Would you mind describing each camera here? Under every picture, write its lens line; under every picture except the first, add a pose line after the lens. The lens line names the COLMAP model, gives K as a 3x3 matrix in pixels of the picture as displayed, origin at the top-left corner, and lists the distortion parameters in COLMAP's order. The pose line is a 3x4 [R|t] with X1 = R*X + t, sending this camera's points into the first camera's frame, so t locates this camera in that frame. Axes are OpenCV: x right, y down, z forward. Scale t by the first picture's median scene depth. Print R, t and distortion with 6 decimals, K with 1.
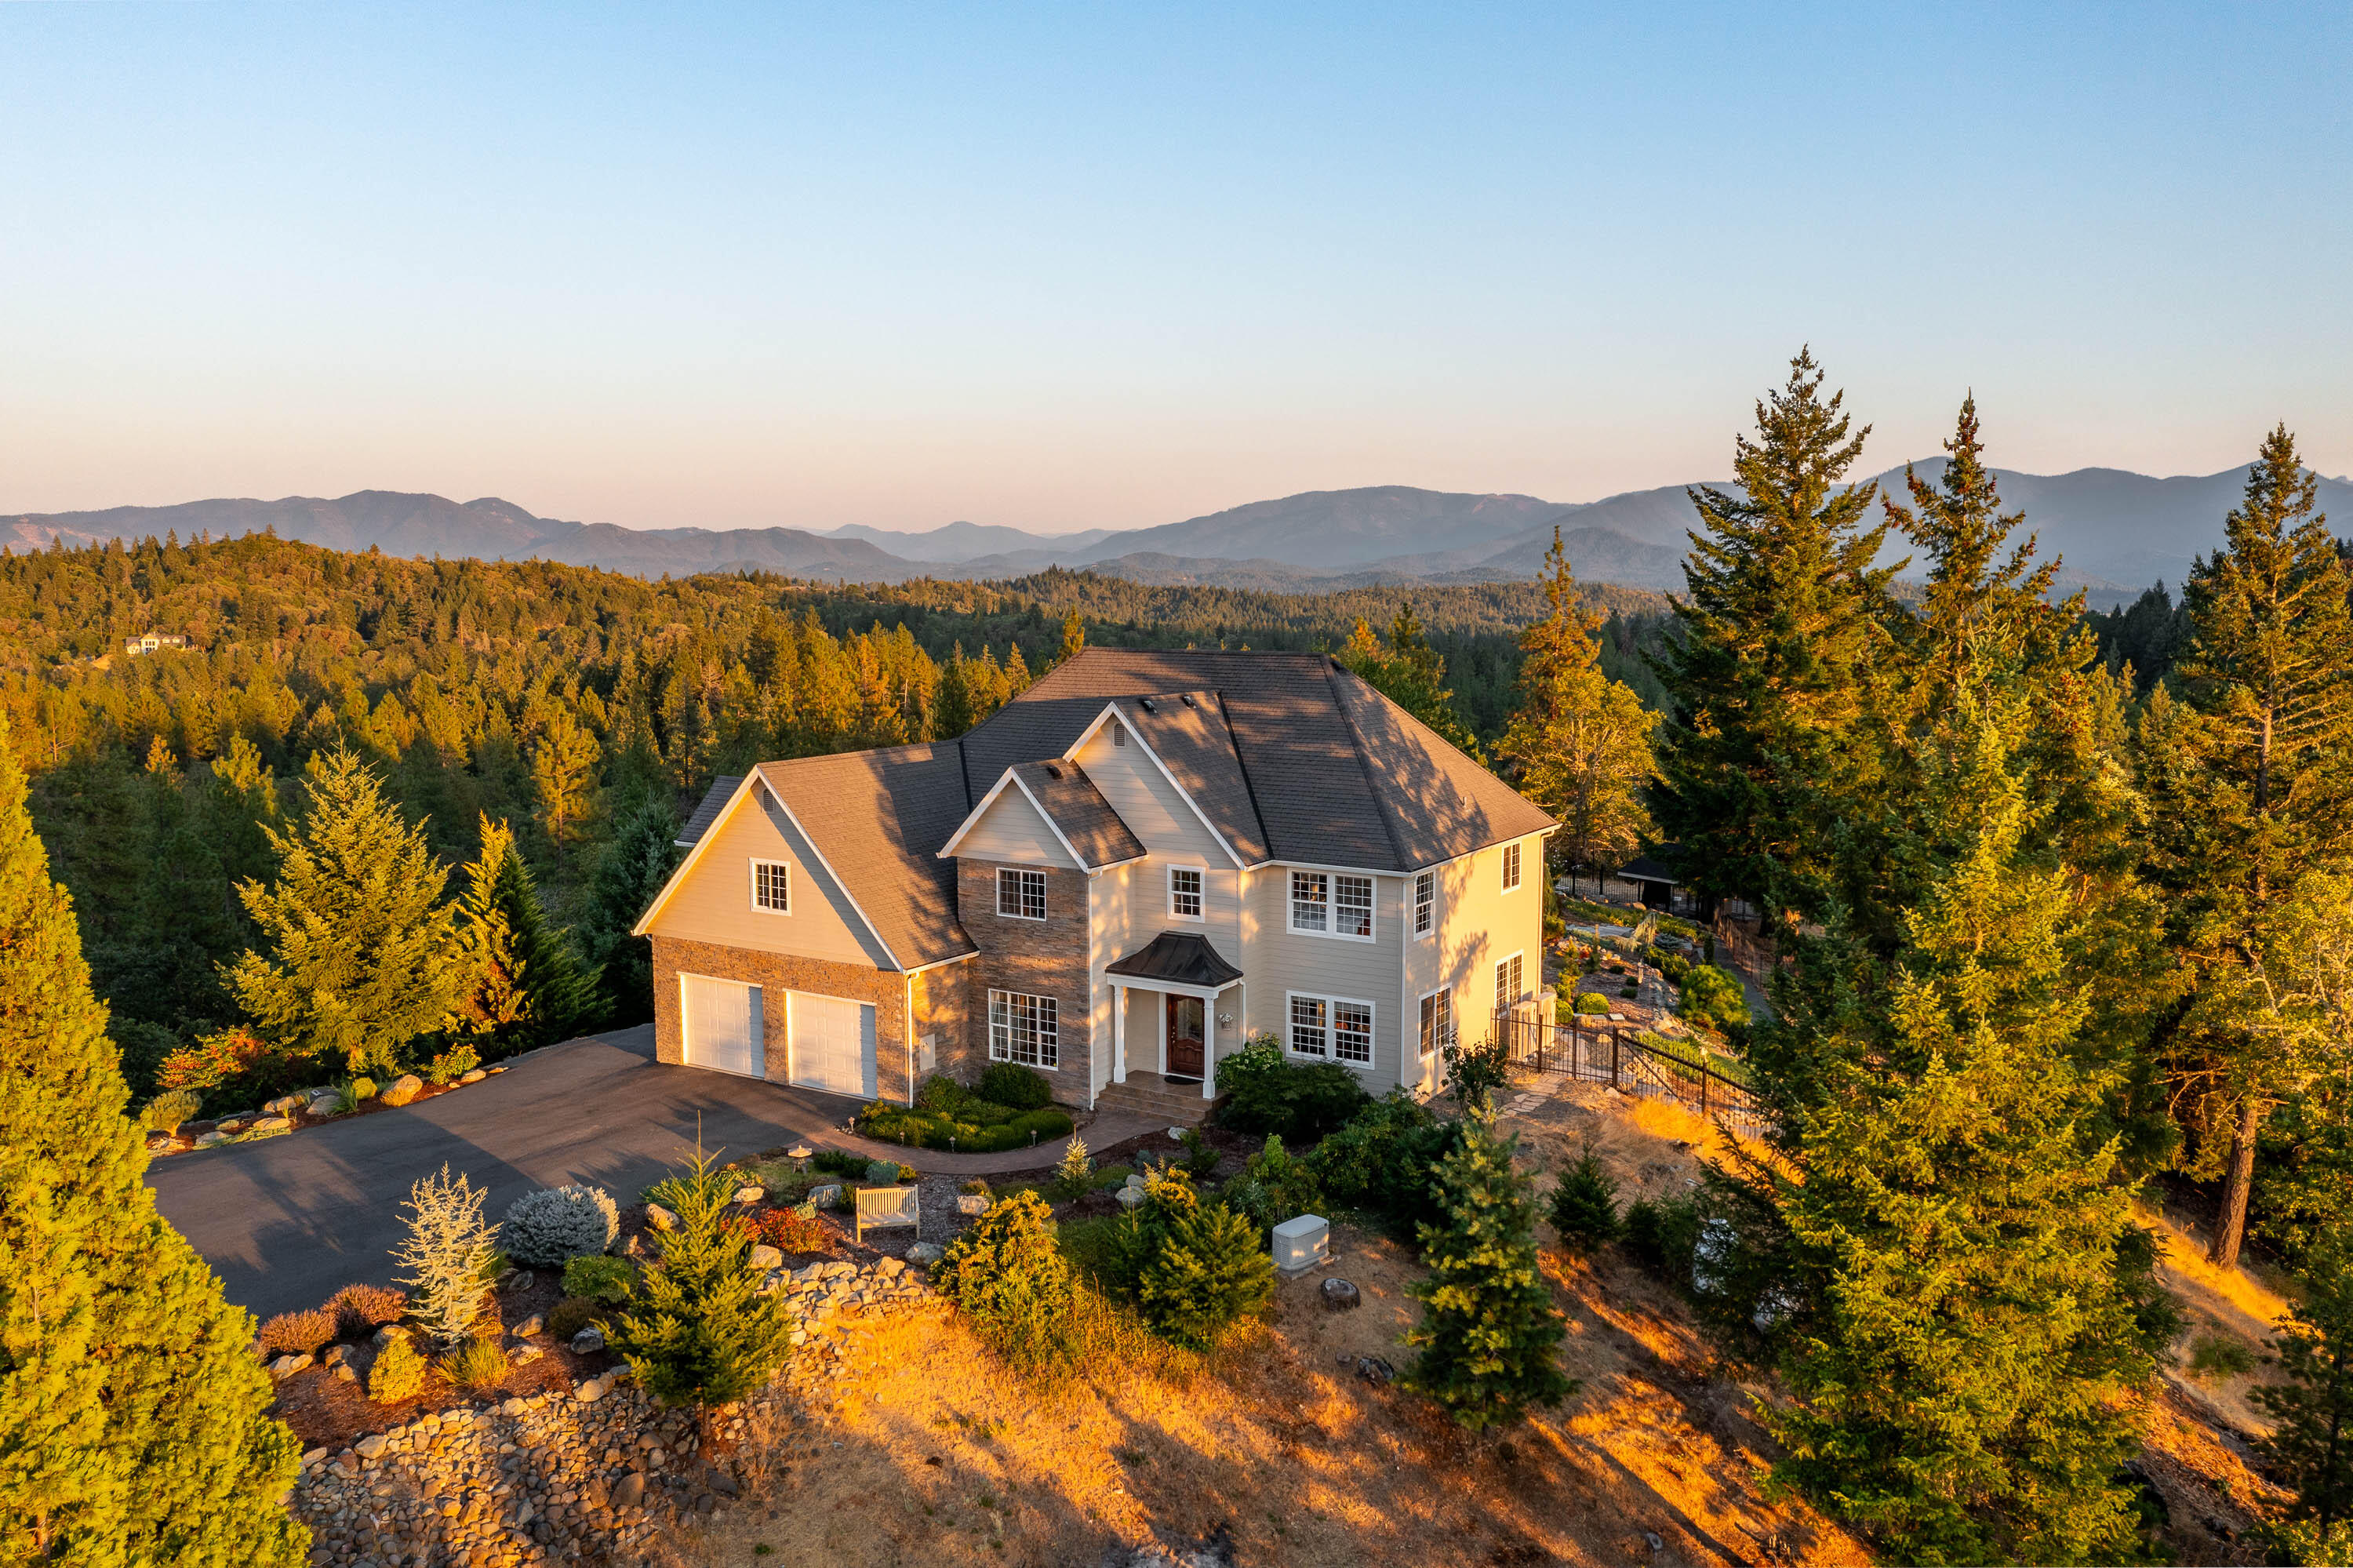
lens RADIAL K [[1847.6, 0, 1176.5], [0, 1847.6, 784.0], [0, 0, 1]] dist [0.007646, -0.001655]
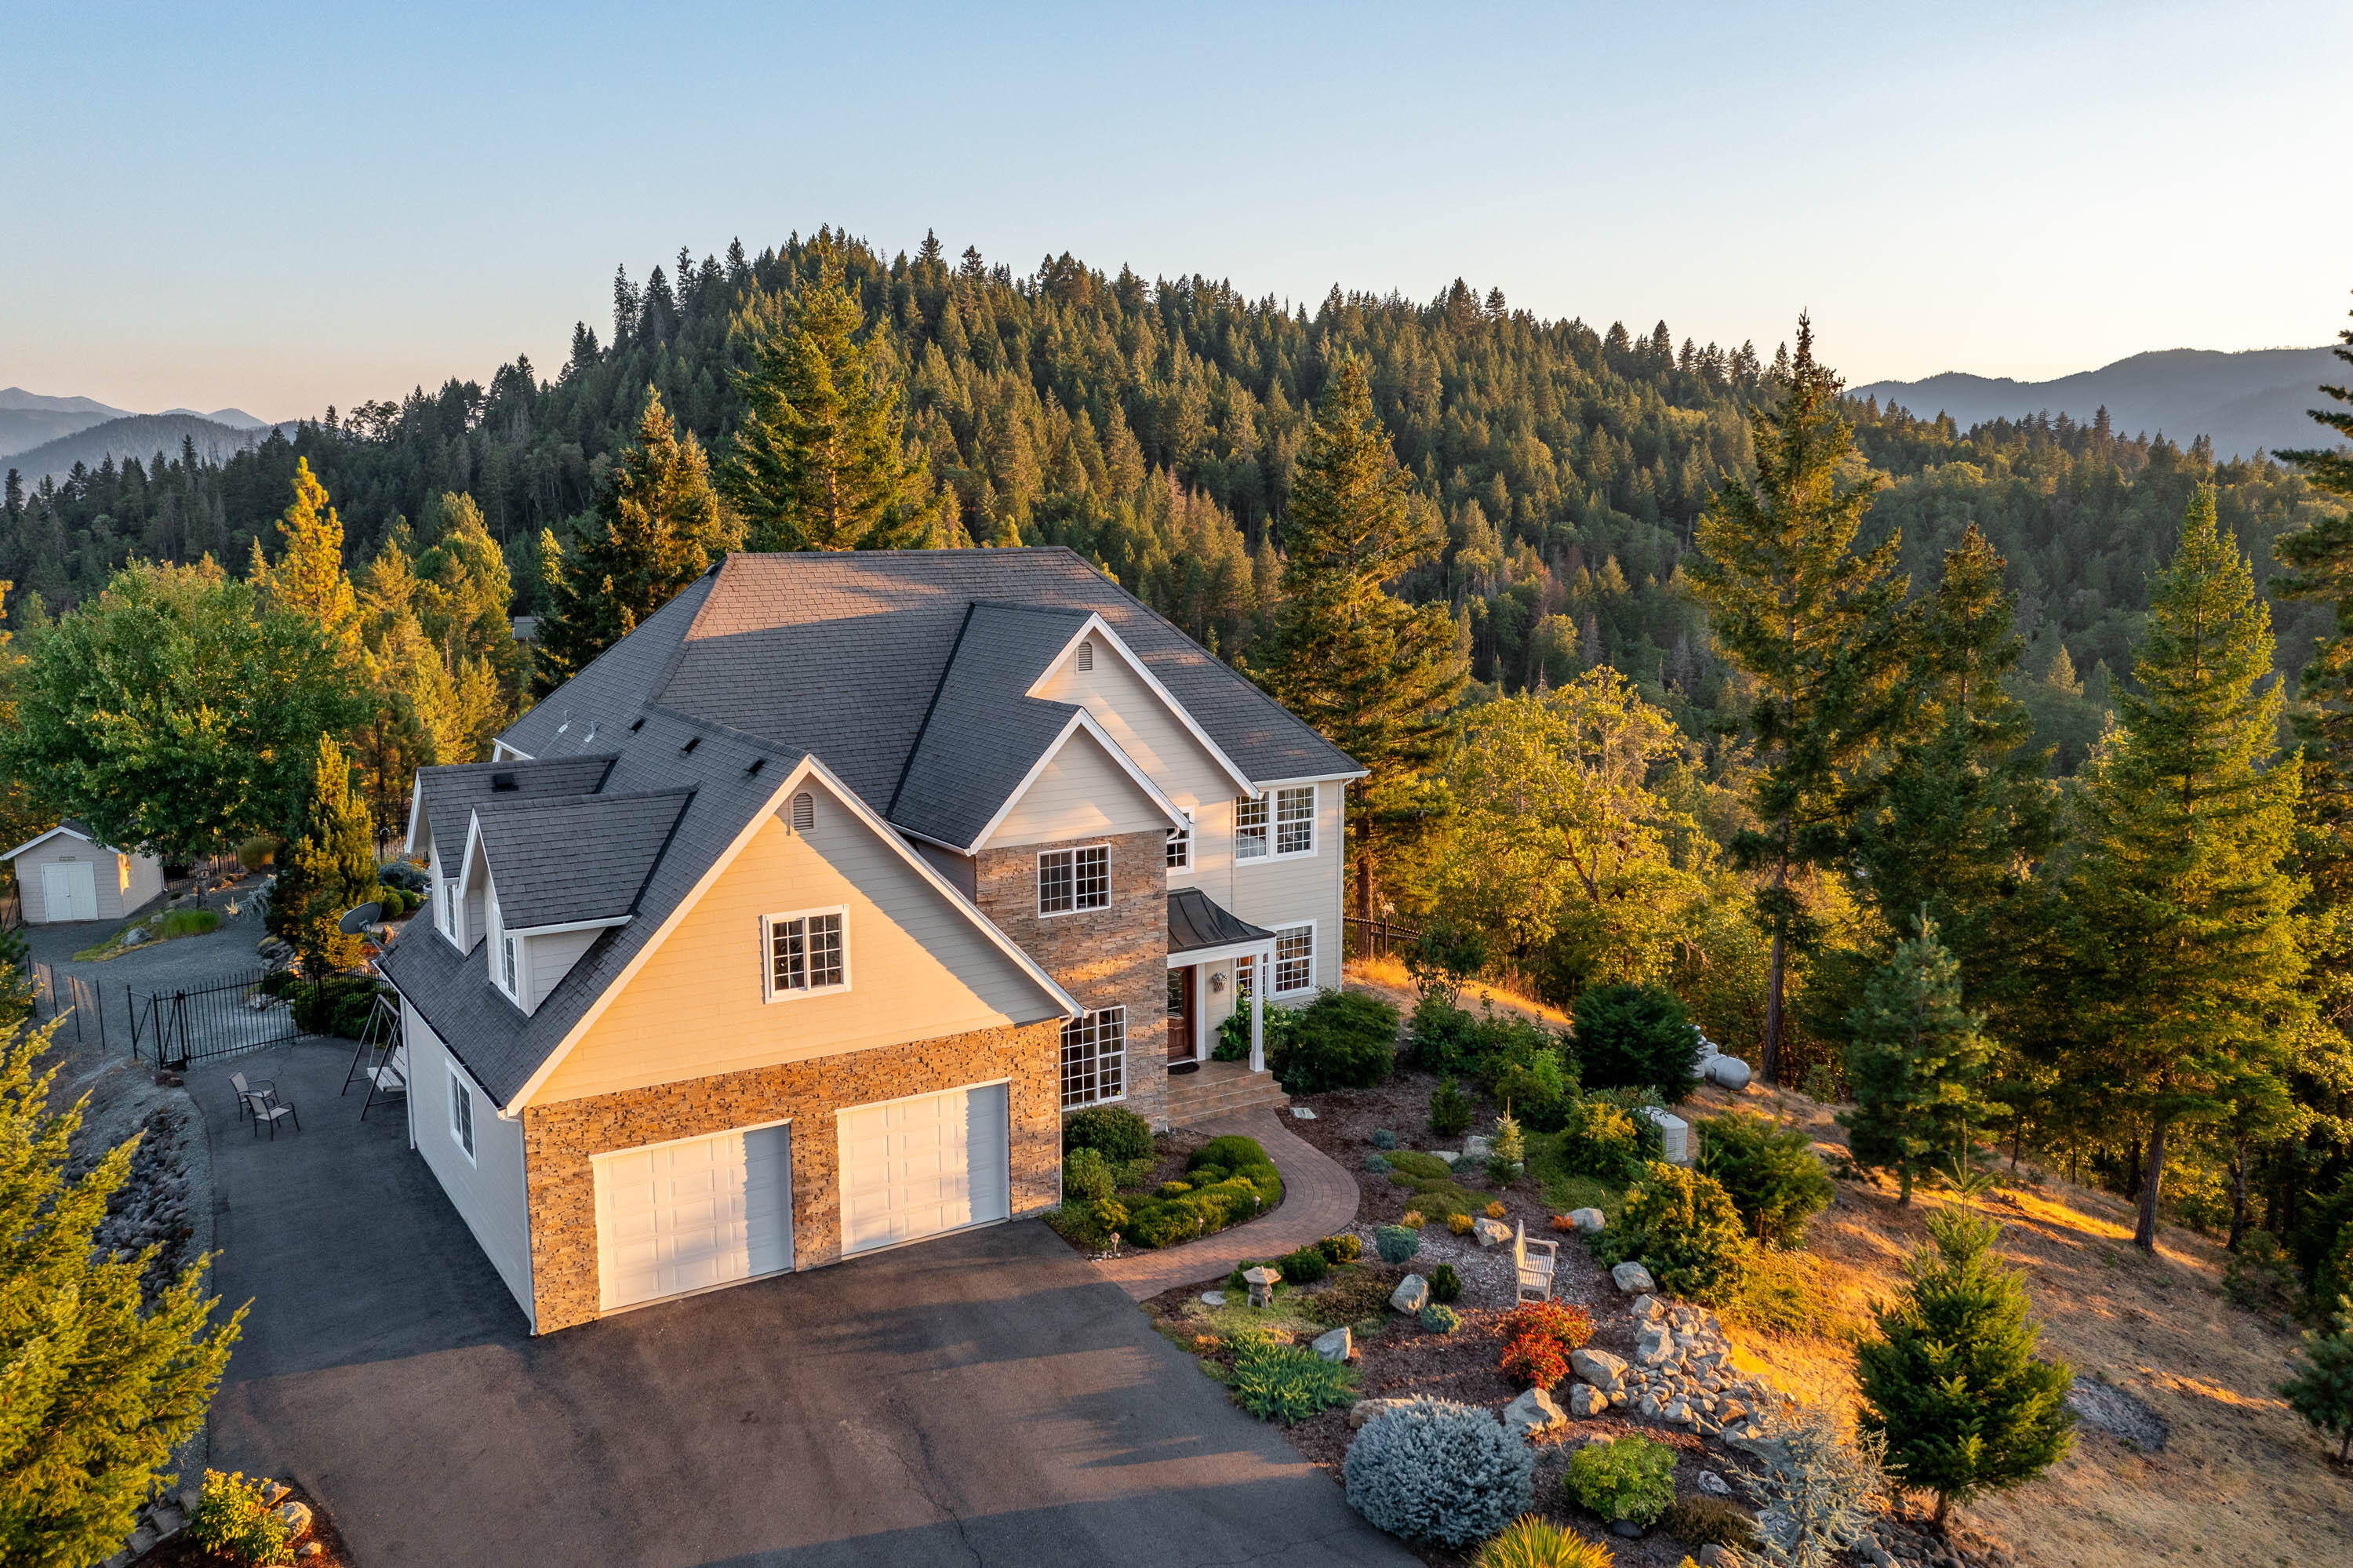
lens RADIAL K [[1847.6, 0, 1176.5], [0, 1847.6, 784.0], [0, 0, 1]] dist [0.007646, -0.001655]
pose [[0.441478, -0.140302, 0.886235, -0.710108], [0.114074, 0.988461, 0.099660, -0.047293], [-0.889991, 0.057099, 0.452388, 0.622328]]
